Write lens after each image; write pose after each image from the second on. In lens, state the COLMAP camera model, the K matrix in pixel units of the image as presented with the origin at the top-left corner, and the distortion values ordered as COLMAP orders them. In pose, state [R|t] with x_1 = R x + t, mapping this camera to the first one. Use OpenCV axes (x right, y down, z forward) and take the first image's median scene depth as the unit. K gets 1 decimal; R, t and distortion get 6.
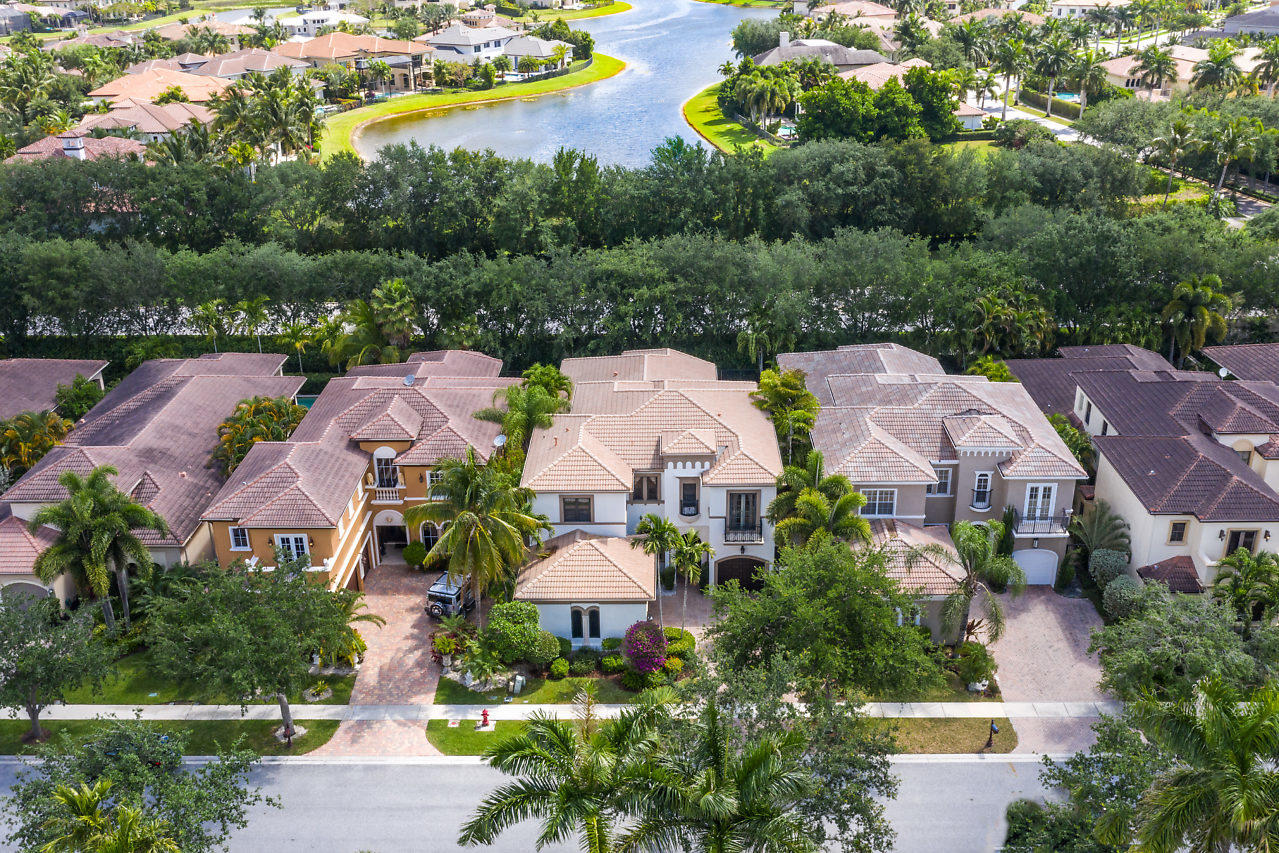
lens RADIAL K [[1237.7, 0, 656.4], [0, 1237.7, 426.5], [0, 0, 1]] dist [-0.019507, 0.008799]
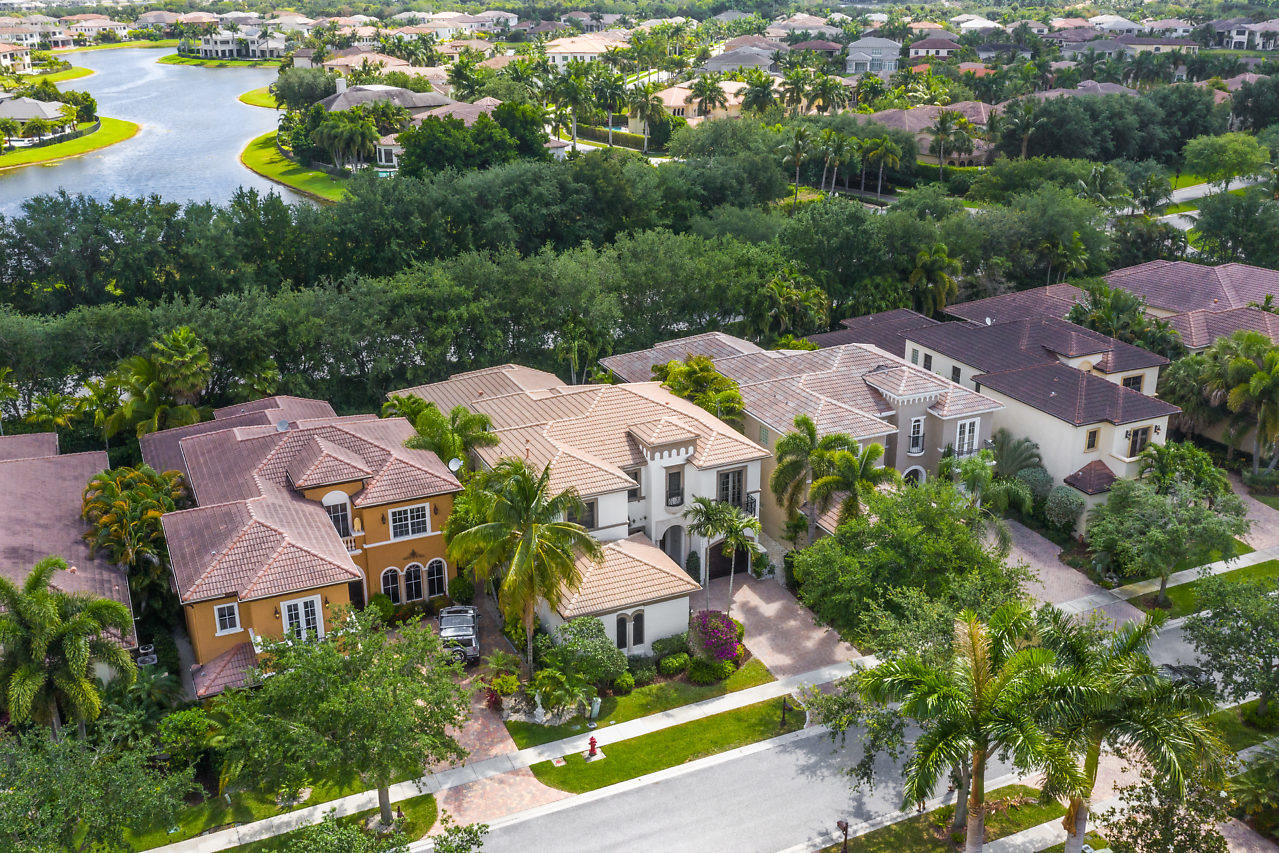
lens RADIAL K [[1237.7, 0, 656.4], [0, 1237.7, 426.5], [0, 0, 1]] dist [-0.019507, 0.008799]
pose [[0.899596, -0.144839, 0.412005, -0.368762], [0.165527, 0.986095, -0.014762, 0.022029], [-0.404138, 0.081478, 0.911062, 0.116617]]
